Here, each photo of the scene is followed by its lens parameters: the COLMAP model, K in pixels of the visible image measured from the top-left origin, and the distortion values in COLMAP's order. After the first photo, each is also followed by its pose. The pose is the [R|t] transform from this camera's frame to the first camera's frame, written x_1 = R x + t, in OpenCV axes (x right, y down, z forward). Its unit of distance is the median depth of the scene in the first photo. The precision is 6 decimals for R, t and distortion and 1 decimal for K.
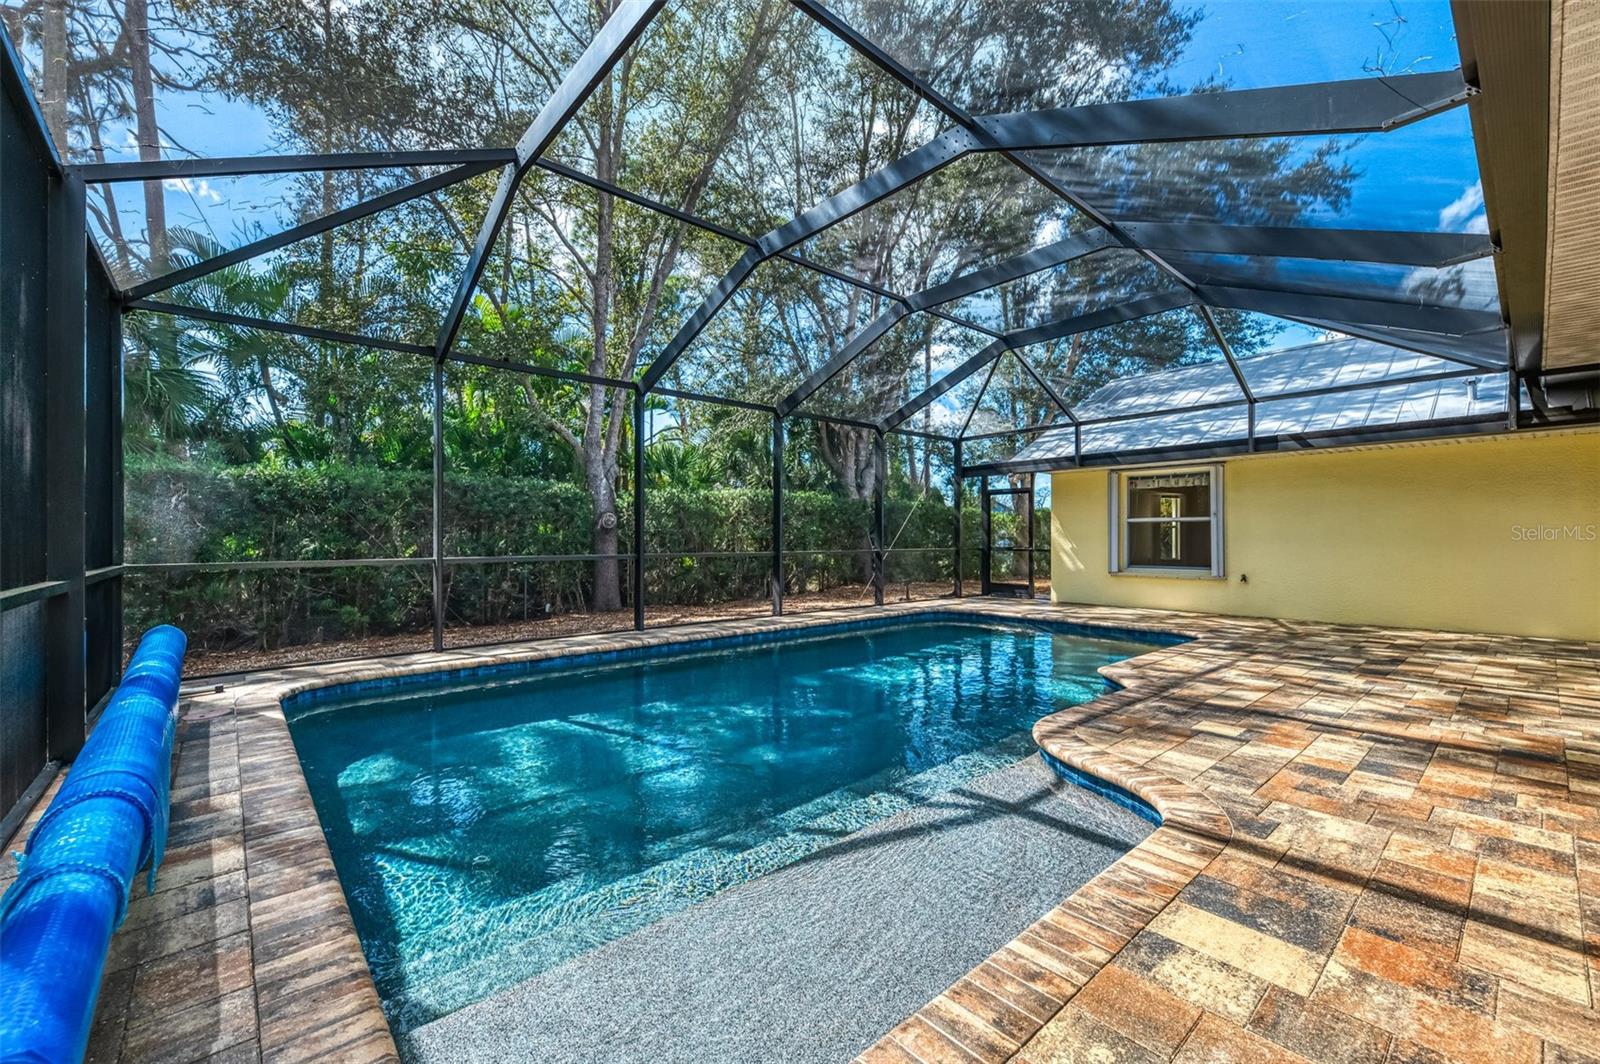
lens RADIAL K [[656.3, 0, 800.0], [0, 656.3, 532.0], [0, 0, 1]] dist [0.002259, 0.000196]
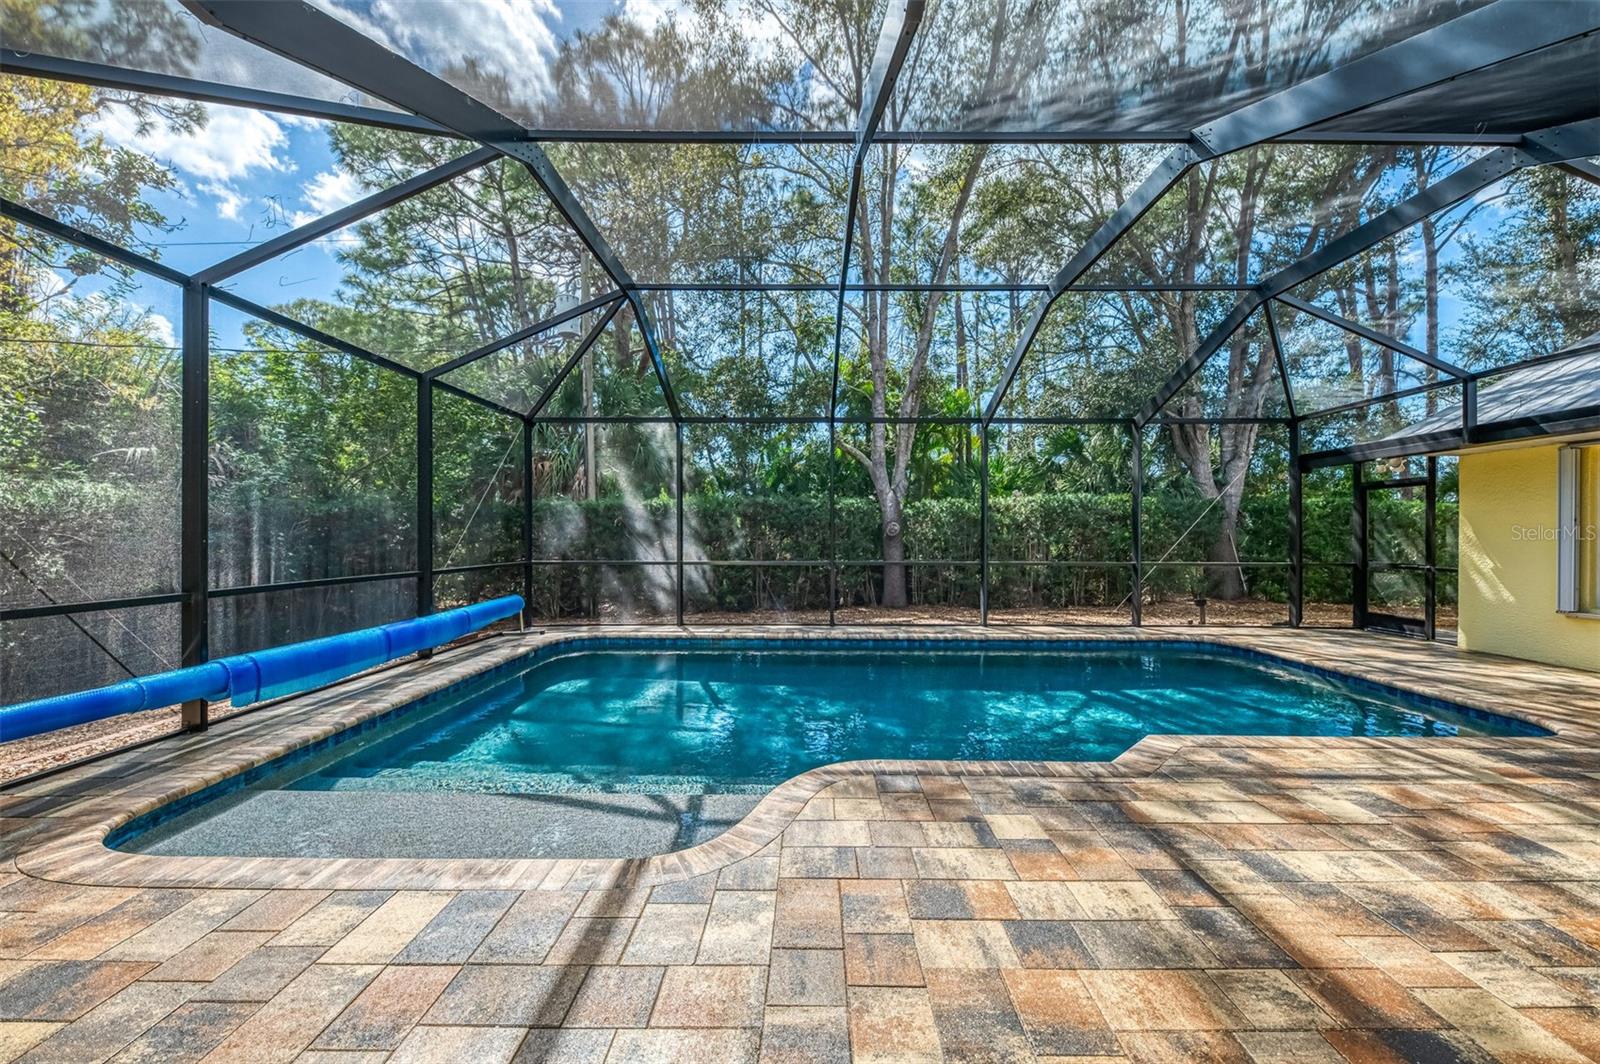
lens RADIAL K [[604.2, 0, 800.0], [0, 604.2, 532.0], [0, 0, 1]] dist [0.000375, 0.000018]
pose [[0.747989, -0.001950, -0.663708, 0.482689], [0.002061, 0.999998, -0.000616, -0.019814], [0.663708, -0.000907, 0.747991, 0.169099]]
